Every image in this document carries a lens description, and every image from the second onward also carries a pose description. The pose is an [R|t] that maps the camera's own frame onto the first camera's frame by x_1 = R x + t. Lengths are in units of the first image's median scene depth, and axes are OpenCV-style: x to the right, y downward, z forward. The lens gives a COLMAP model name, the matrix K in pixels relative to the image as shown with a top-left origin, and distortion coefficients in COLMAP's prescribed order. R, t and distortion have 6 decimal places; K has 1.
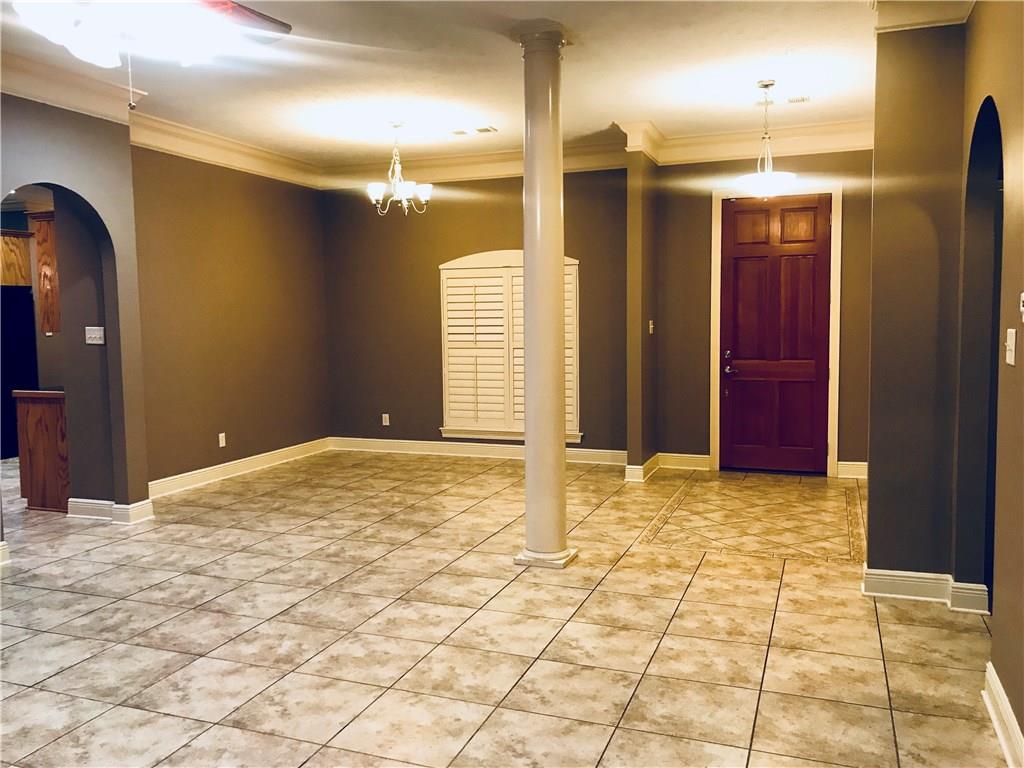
lens RADIAL K [[843.5, 0, 513.9], [0, 843.5, 377.0], [0, 0, 1]] dist [0.032359, -0.030967]
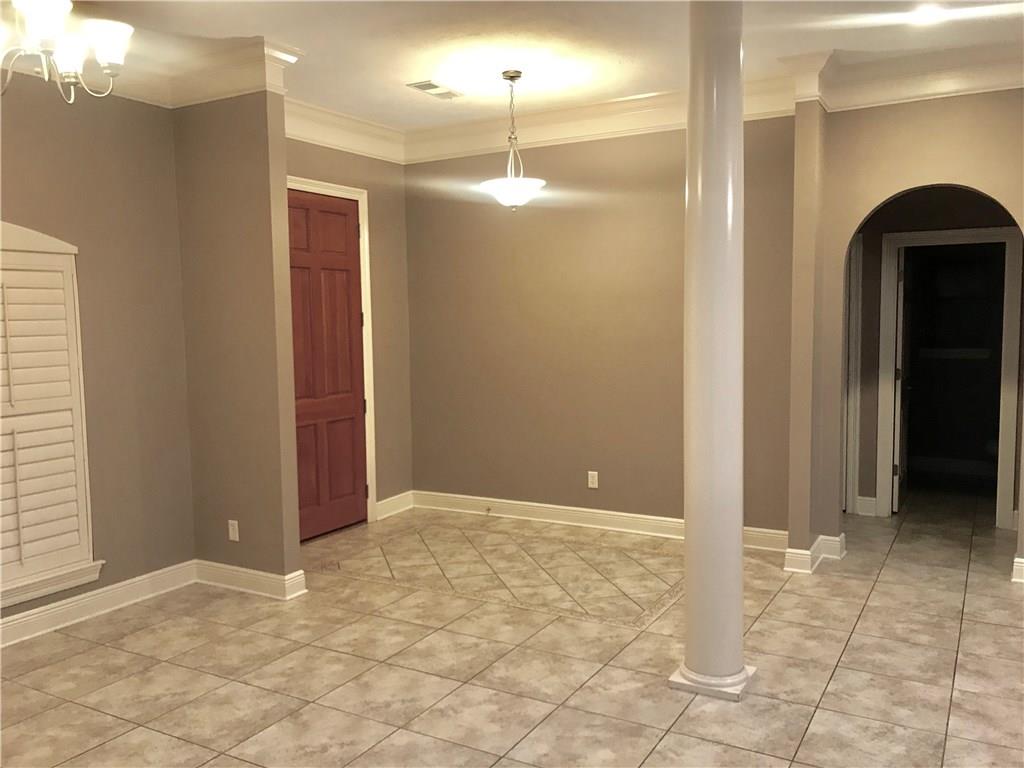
lens RADIAL K [[843.5, 0, 519.6], [0, 843.5, 386.7], [0, 0, 1]] dist [0.032359, -0.030967]
pose [[0.146263, -0.070634, 0.986721, -0.668930], [0.084063, 0.994727, 0.058747, -0.088981], [-0.985668, 0.074355, 0.151429, 1.010579]]
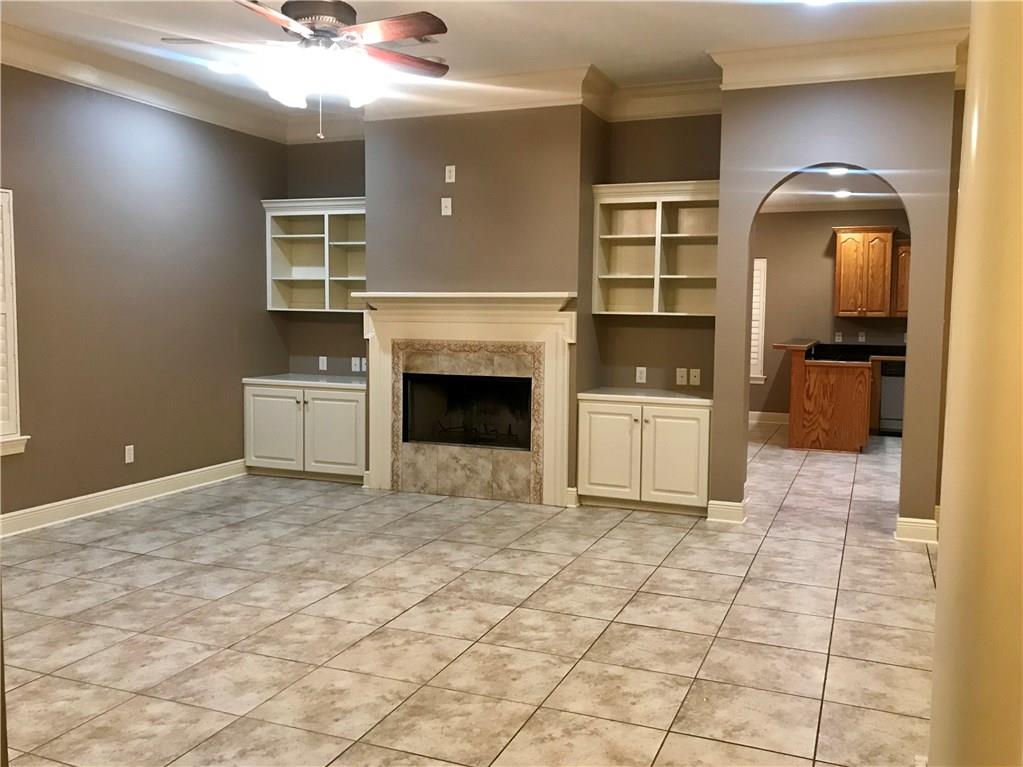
lens RADIAL K [[872.4, 0, 509.4], [0, 872.4, 373.6], [0, 0, 1]] dist [0.041507, -0.049732]
pose [[-0.025418, 0.090282, -0.995592, 0.520746], [-0.089060, 0.991749, 0.092208, -0.050365], [0.995702, 0.091011, -0.017167, 0.707044]]
